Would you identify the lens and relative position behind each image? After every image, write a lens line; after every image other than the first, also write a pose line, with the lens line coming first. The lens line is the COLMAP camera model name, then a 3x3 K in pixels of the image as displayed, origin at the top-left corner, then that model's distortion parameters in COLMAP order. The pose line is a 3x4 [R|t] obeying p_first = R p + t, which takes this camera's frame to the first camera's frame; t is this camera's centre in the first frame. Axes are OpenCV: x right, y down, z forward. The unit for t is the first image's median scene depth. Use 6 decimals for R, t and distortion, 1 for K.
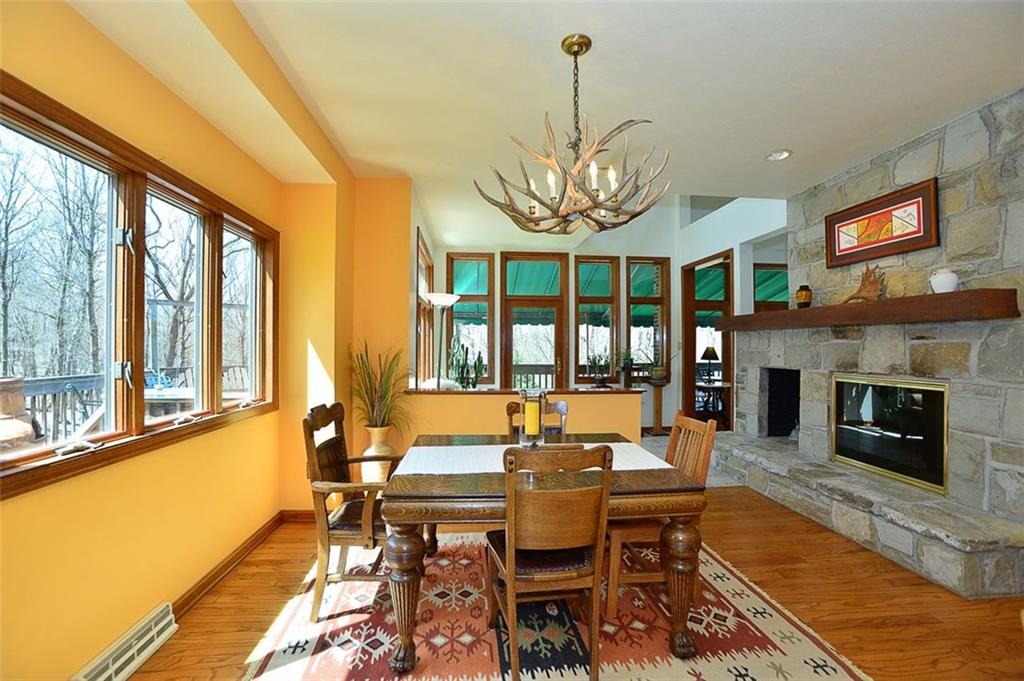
lens RADIAL K [[446.1, 0, 507.4], [0, 446.1, 343.7], [0, 0, 1]] dist [-0.073176, 0.026676]
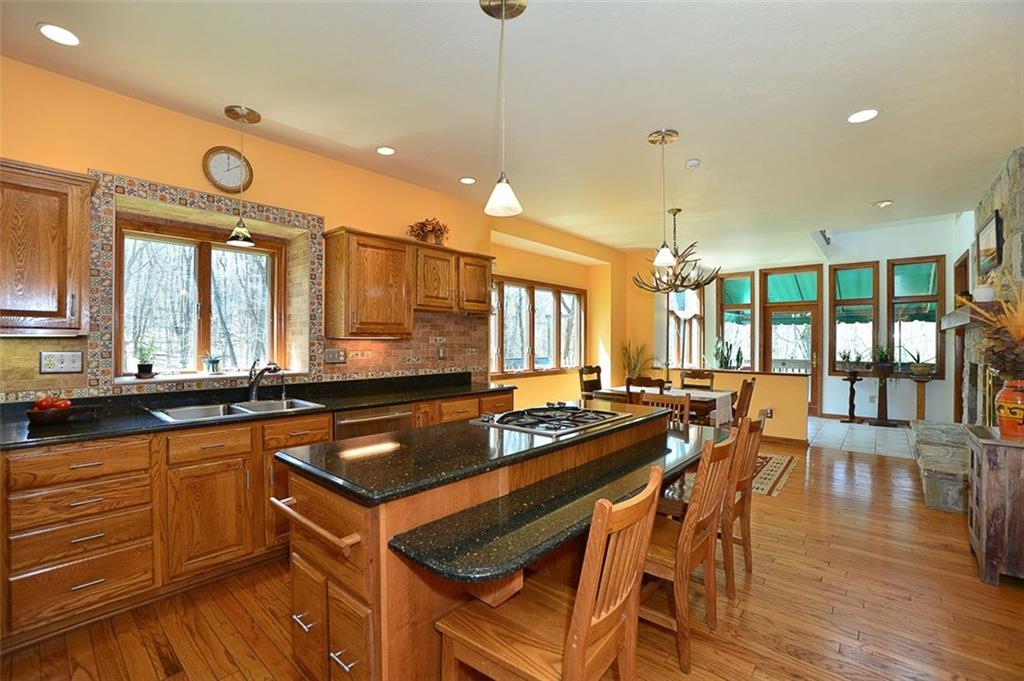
lens RADIAL K [[446.1, 0, 507.4], [0, 446.1, 343.7], [0, 0, 1]] dist [-0.073176, 0.026676]
pose [[0.694675, 0.003351, -0.719316, 1.075515], [0.001390, 0.999981, 0.006001, -0.003021], [0.719322, -0.005168, 0.694657, -1.112671]]
